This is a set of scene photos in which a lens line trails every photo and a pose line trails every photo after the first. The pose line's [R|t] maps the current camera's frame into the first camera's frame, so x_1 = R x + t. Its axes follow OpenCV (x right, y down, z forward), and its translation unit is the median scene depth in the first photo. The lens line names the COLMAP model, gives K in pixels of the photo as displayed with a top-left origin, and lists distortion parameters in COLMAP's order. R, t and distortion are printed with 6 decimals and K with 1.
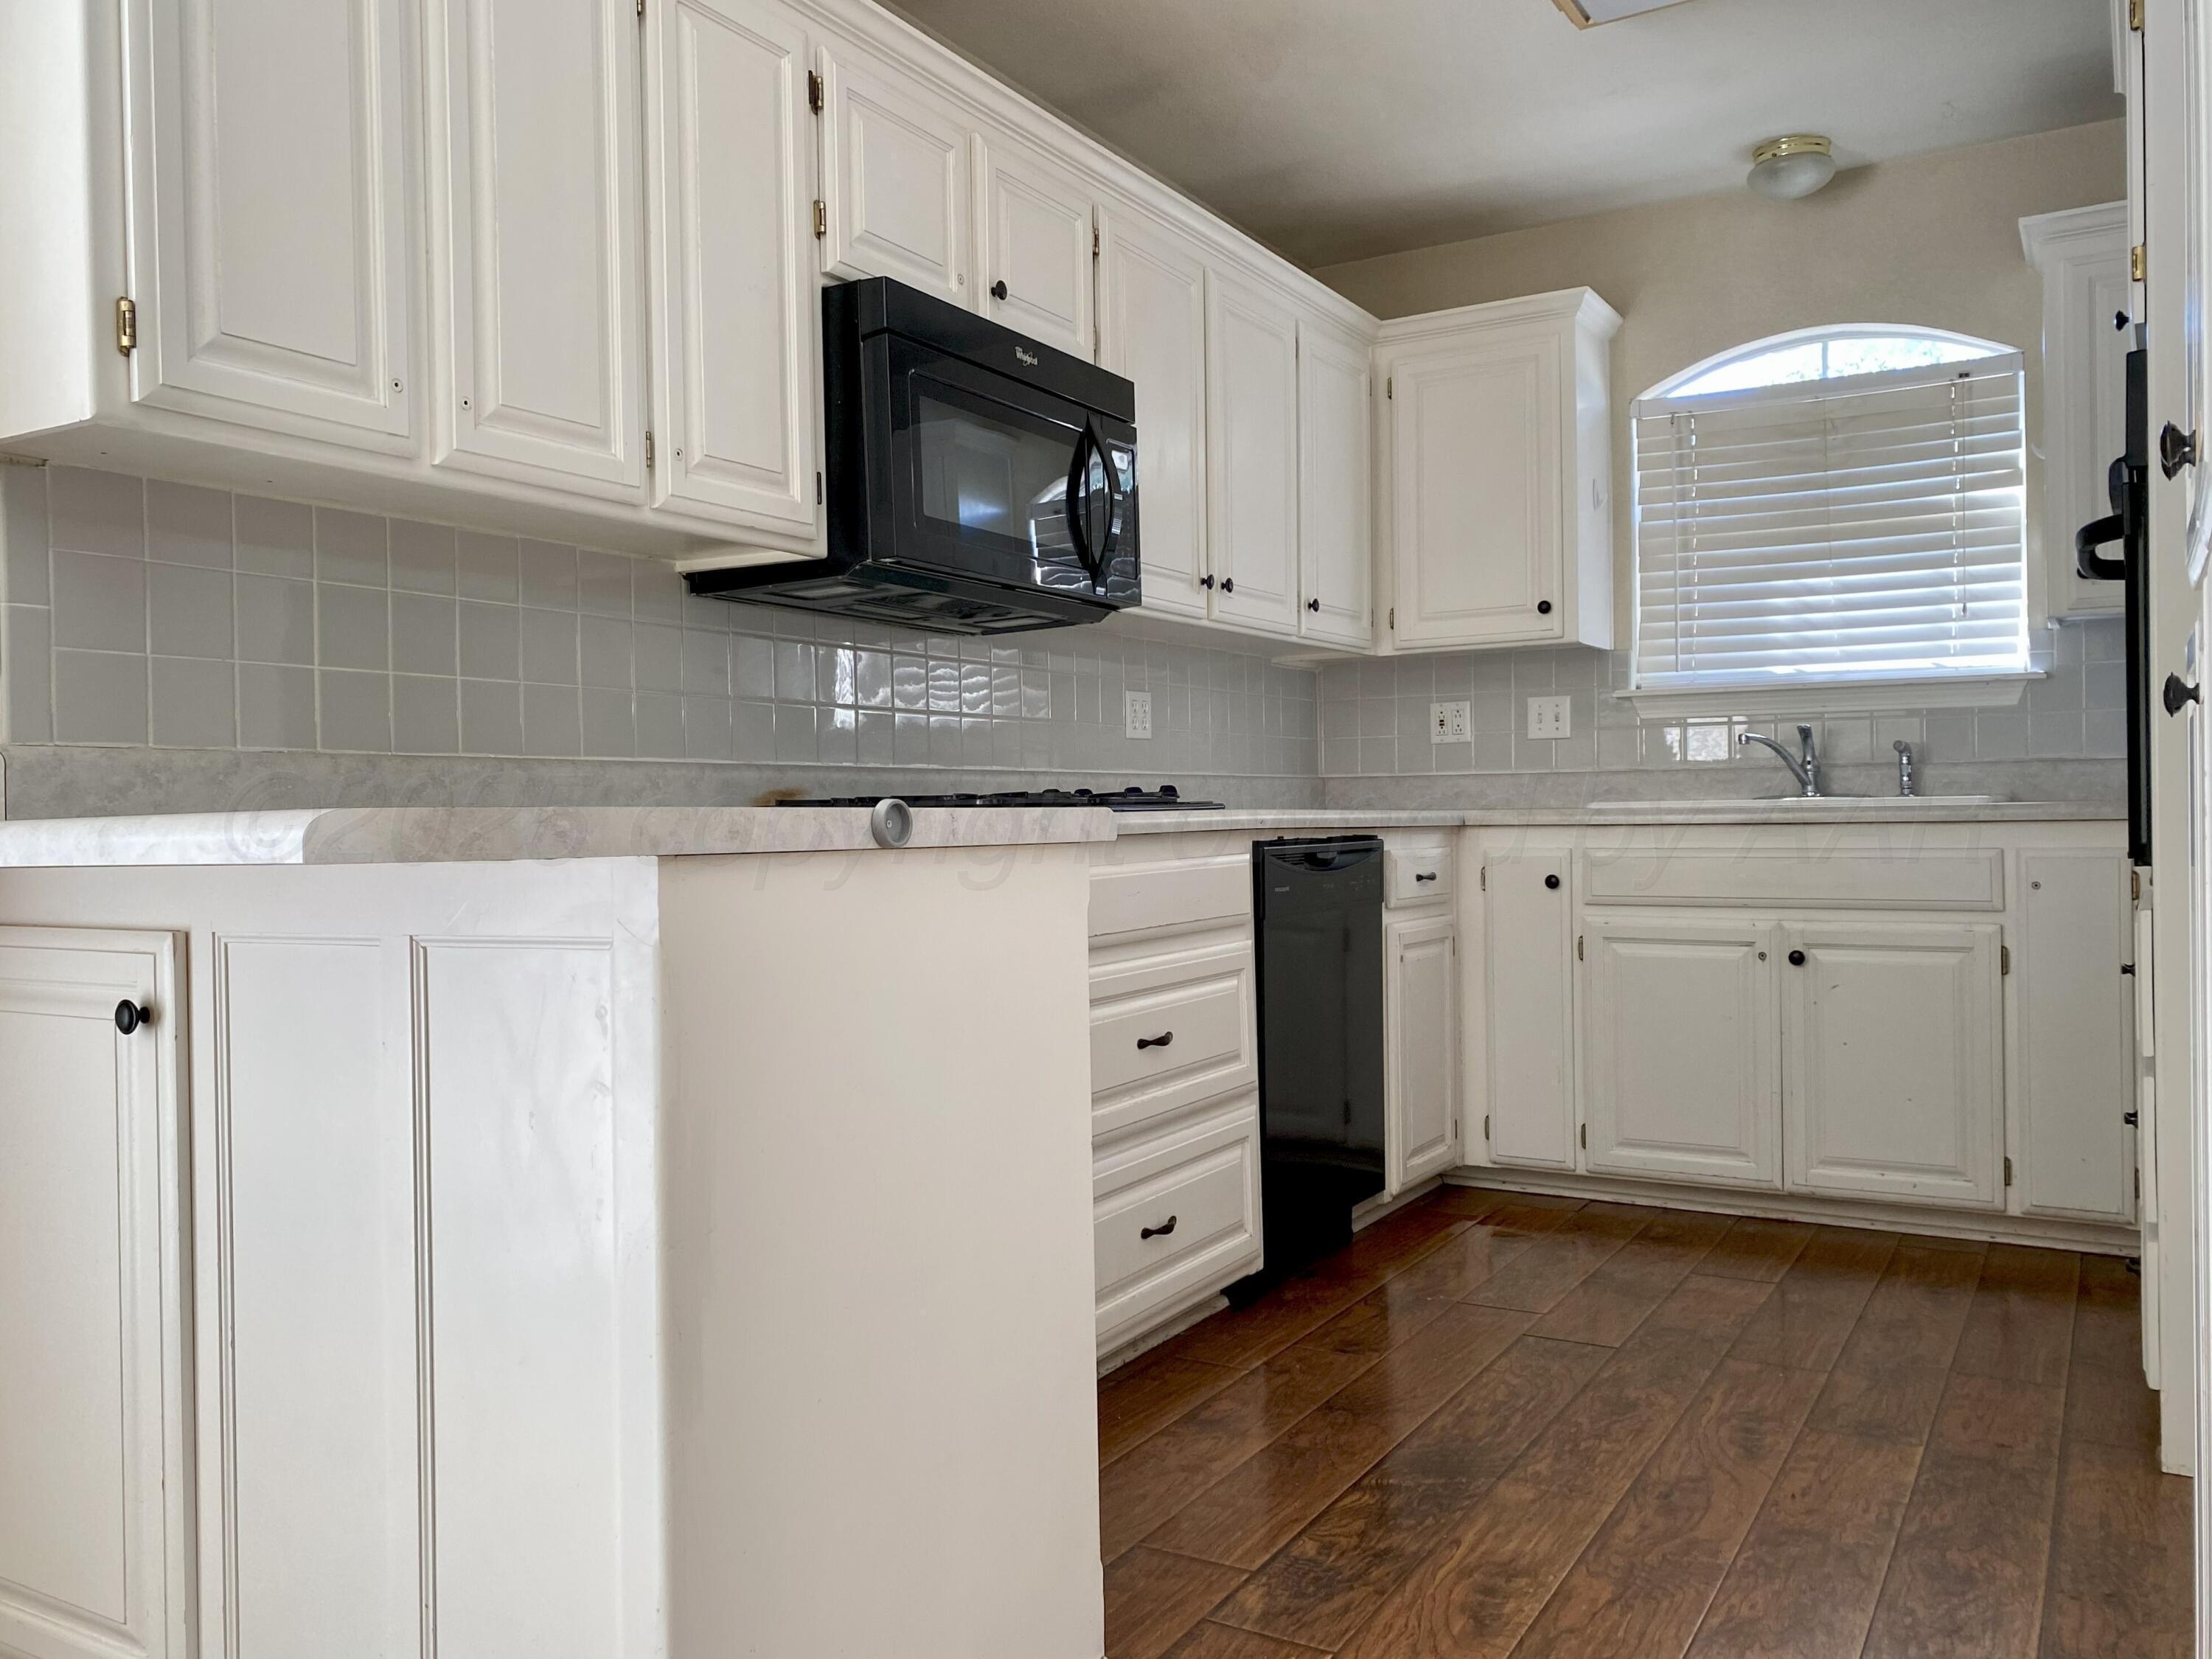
lens RADIAL K [[1738.8, 0, 1105.9], [0, 1738.8, 842.4], [0, 0, 1]] dist [-0.000735, -0.000628]
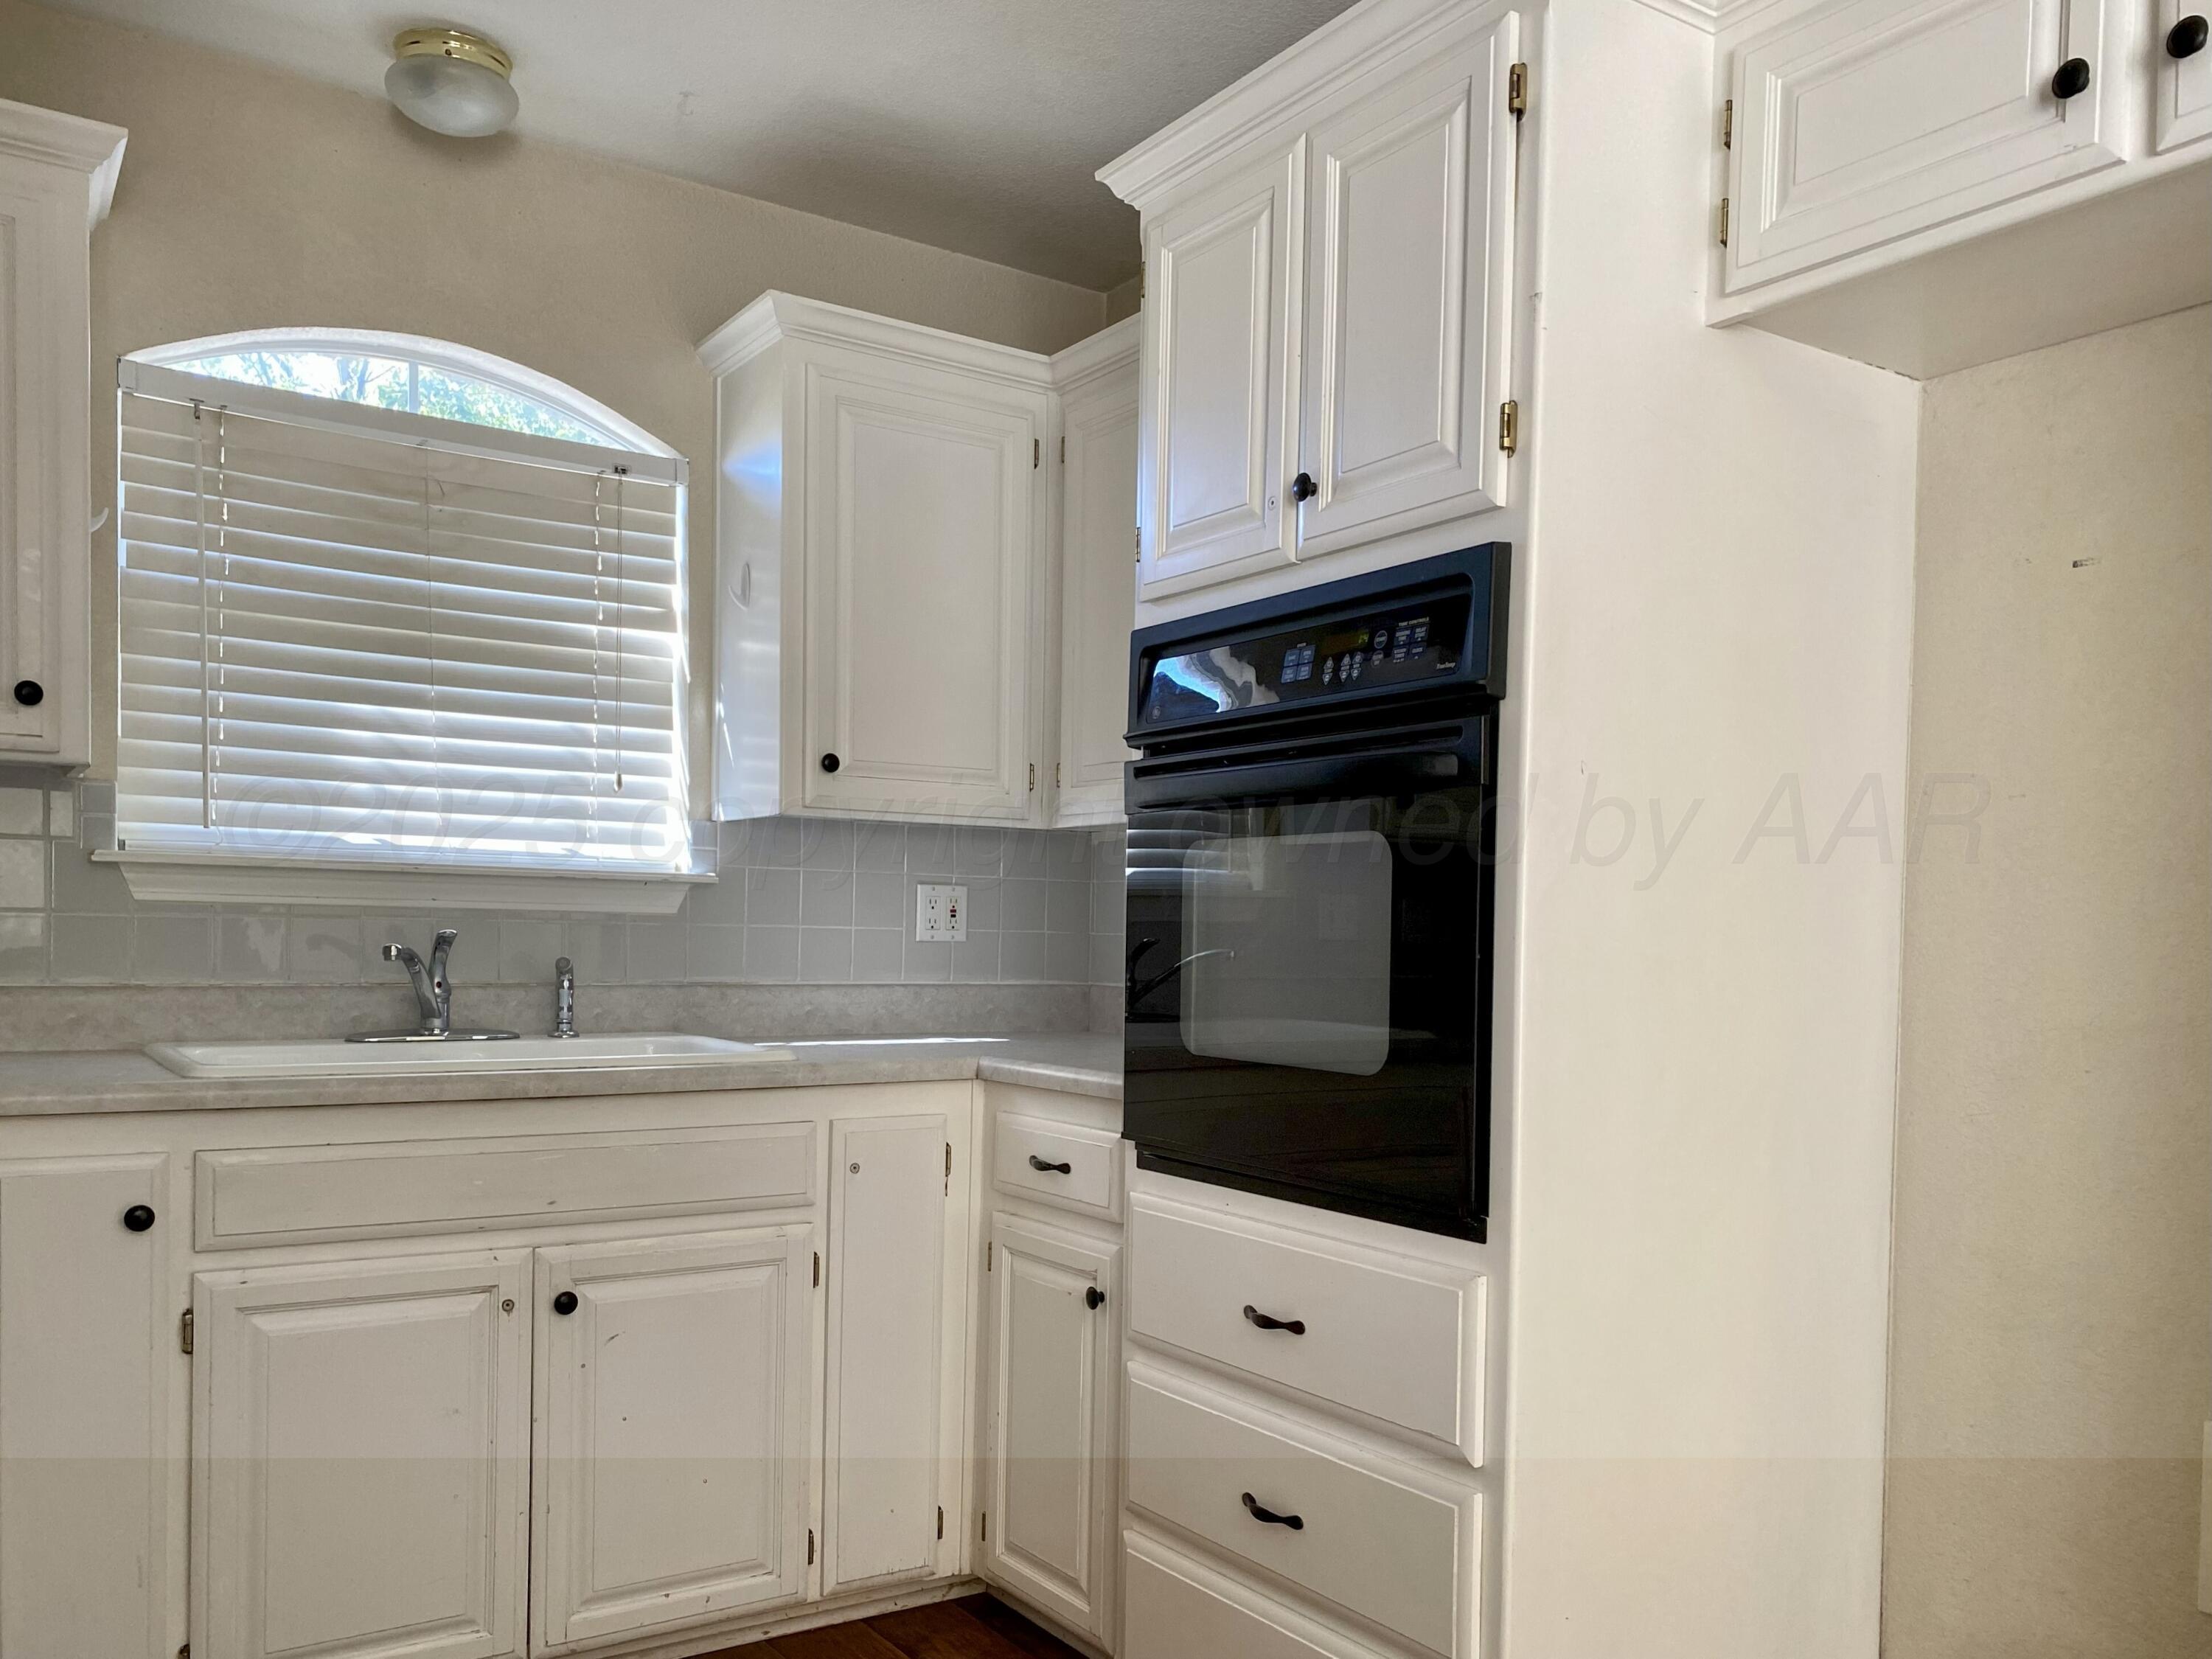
lens RADIAL K [[1699.4, 0, 1104.1], [0, 1699.4, 1001.0], [0, 0, 1]] dist [-0.004066, -0.011031]
pose [[0.430750, -0.008415, 0.902432, -0.079895], [-0.007572, 0.999888, 0.012938, -0.050744], [-0.902440, -0.012406, 0.430637, 0.492708]]
